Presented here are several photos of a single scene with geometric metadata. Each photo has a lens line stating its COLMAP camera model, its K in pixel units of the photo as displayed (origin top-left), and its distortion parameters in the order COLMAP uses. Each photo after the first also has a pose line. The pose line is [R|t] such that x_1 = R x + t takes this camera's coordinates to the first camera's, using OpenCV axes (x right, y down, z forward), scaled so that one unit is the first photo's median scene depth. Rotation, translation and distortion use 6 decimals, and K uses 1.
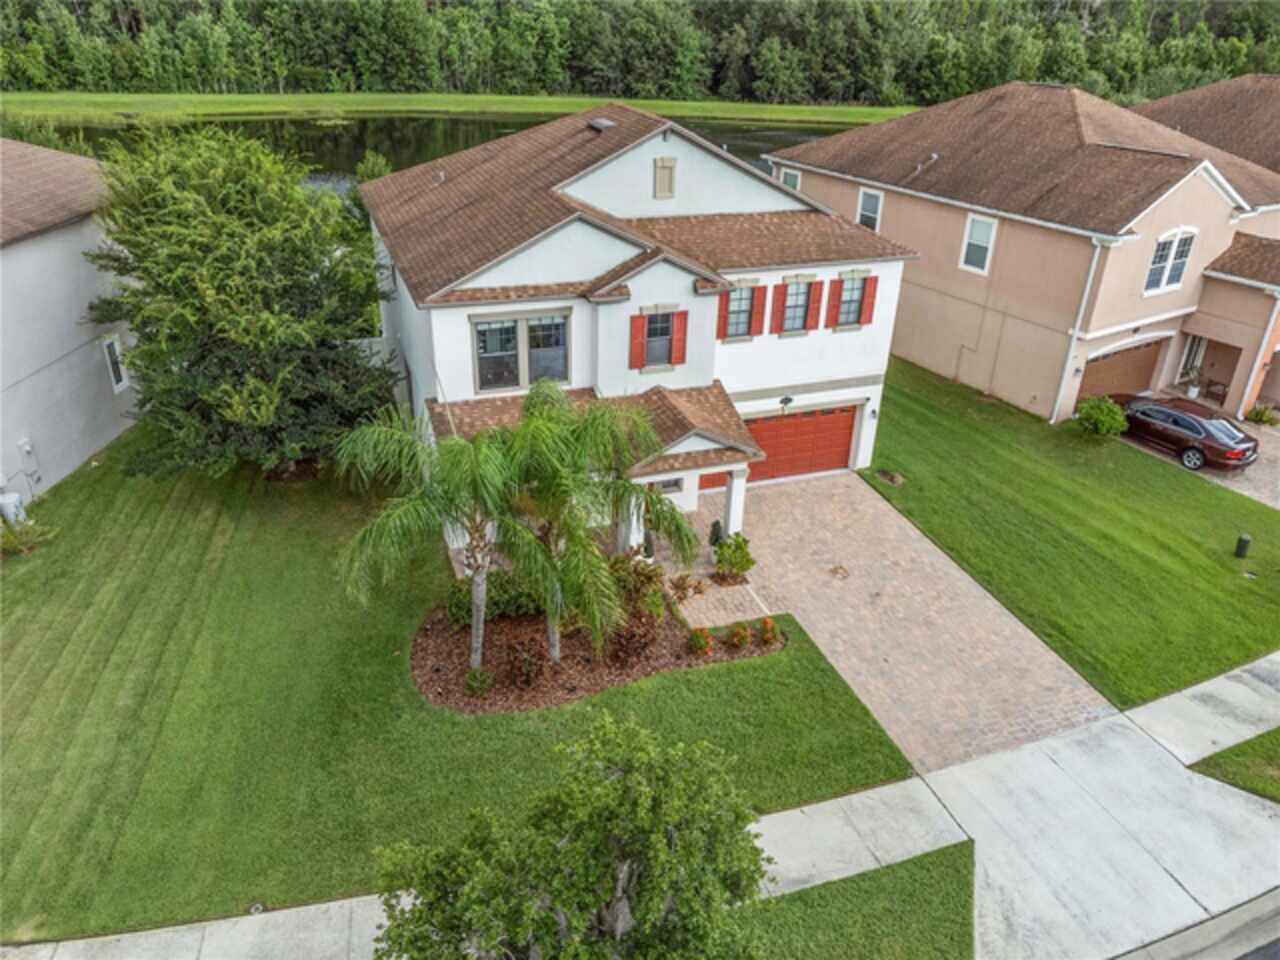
lens RADIAL K [[958.4, 0, 640.0], [0, 958.4, 480.0], [0, 0, 1]] dist [0.006886, 0.029215]
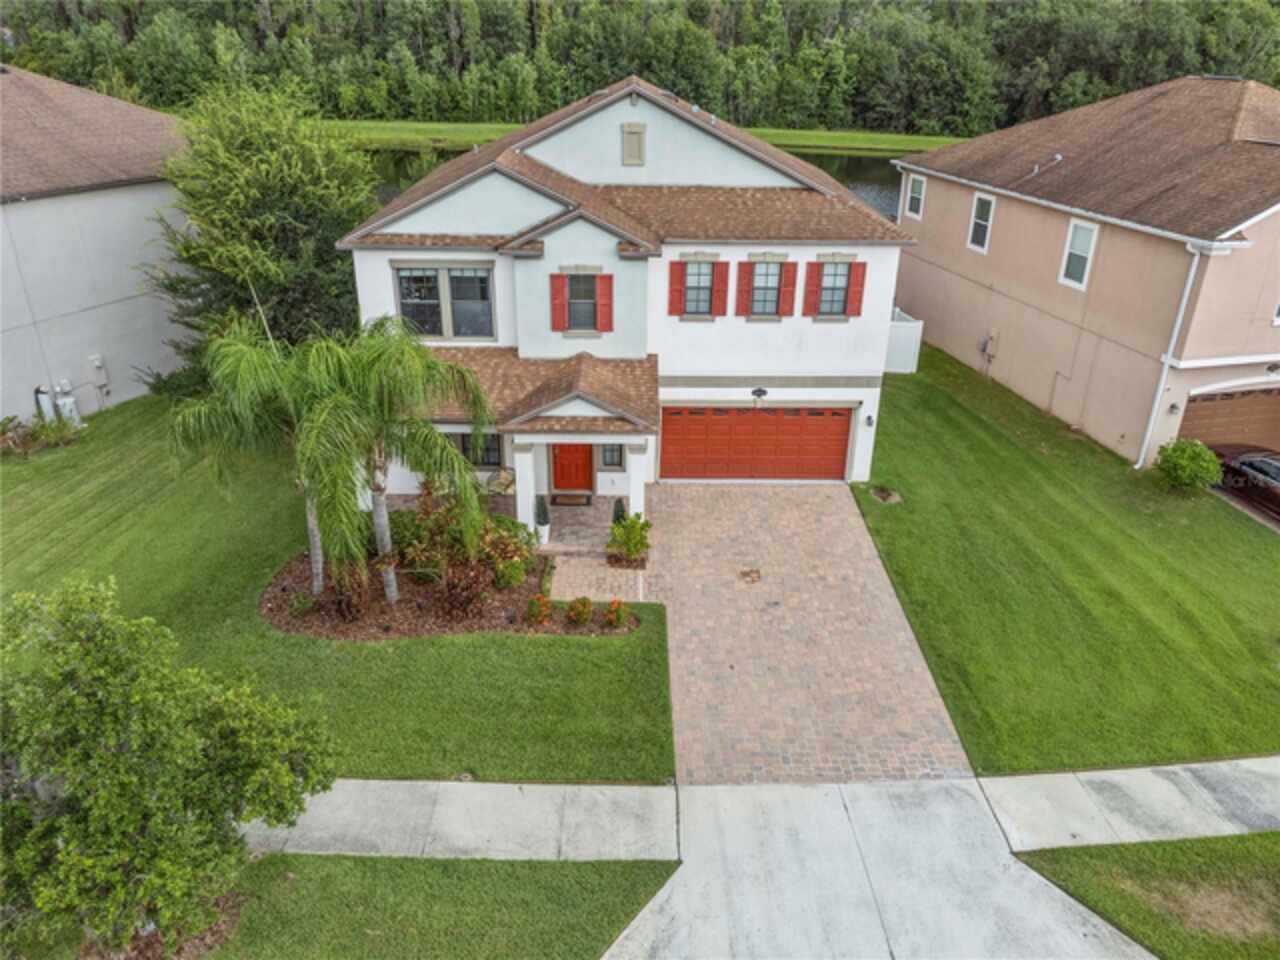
lens RADIAL K [[958.4, 0, 640.0], [0, 958.4, 480.0], [0, 0, 1]] dist [0.006886, 0.029215]
pose [[0.943794, 0.127693, -0.304873, 0.325443], [-0.141518, 0.989655, -0.023590, 0.037407], [0.298707, 0.065409, 0.952101, 0.090075]]
